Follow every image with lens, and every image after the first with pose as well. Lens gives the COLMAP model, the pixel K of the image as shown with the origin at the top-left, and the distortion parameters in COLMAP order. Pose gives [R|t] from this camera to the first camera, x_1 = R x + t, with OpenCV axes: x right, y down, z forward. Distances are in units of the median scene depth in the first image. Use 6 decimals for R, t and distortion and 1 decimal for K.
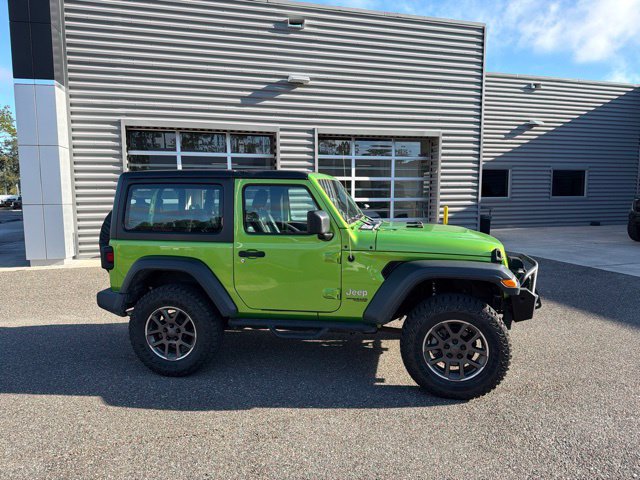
lens RADIAL K [[449.0, 0, 319.6], [0, 449.0, 243.3], [0, 0, 1]] dist [0.080890, -0.108017]
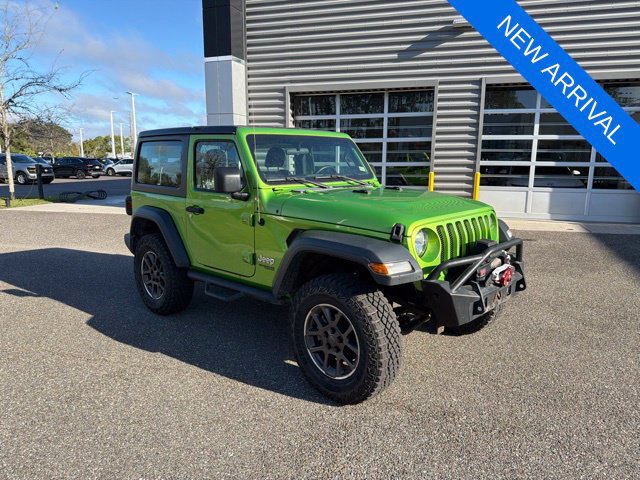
lens RADIAL K [[449.0, 0, 319.6], [0, 449.0, 243.3], [0, 0, 1]] dist [0.080890, -0.108017]
pose [[0.843610, 0.107112, -0.526165, 0.254509], [-0.066984, 0.993240, 0.094798, -0.006752], [0.532762, -0.044728, 0.845082, 0.110766]]
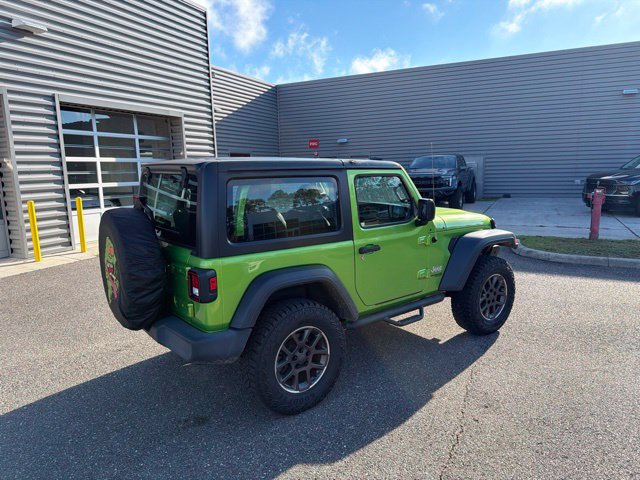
lens RADIAL K [[444.9, 0, 318.3], [0, 444.9, 241.3], [0, 0, 1]] dist [0.061184, -0.061872]
pose [[0.665622, -0.130176, 0.734848, -0.365094], [0.098395, 0.991381, 0.086494, -0.033720], [-0.739774, 0.014733, 0.672694, 0.179020]]
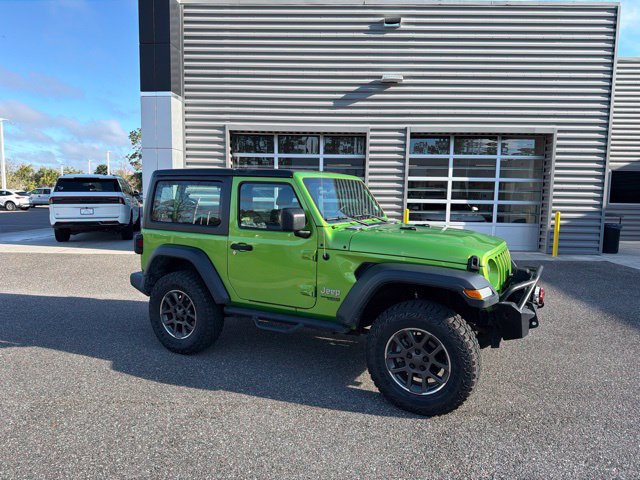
lens RADIAL K [[449.0, 0, 319.6], [0, 449.0, 243.3], [0, 0, 1]] dist [0.080890, -0.108017]
pose [[0.951914, 0.053005, -0.301746, 0.138051], [-0.053712, 0.998539, 0.005962, -0.000784], [0.301621, 0.010532, 0.953370, 0.016033]]
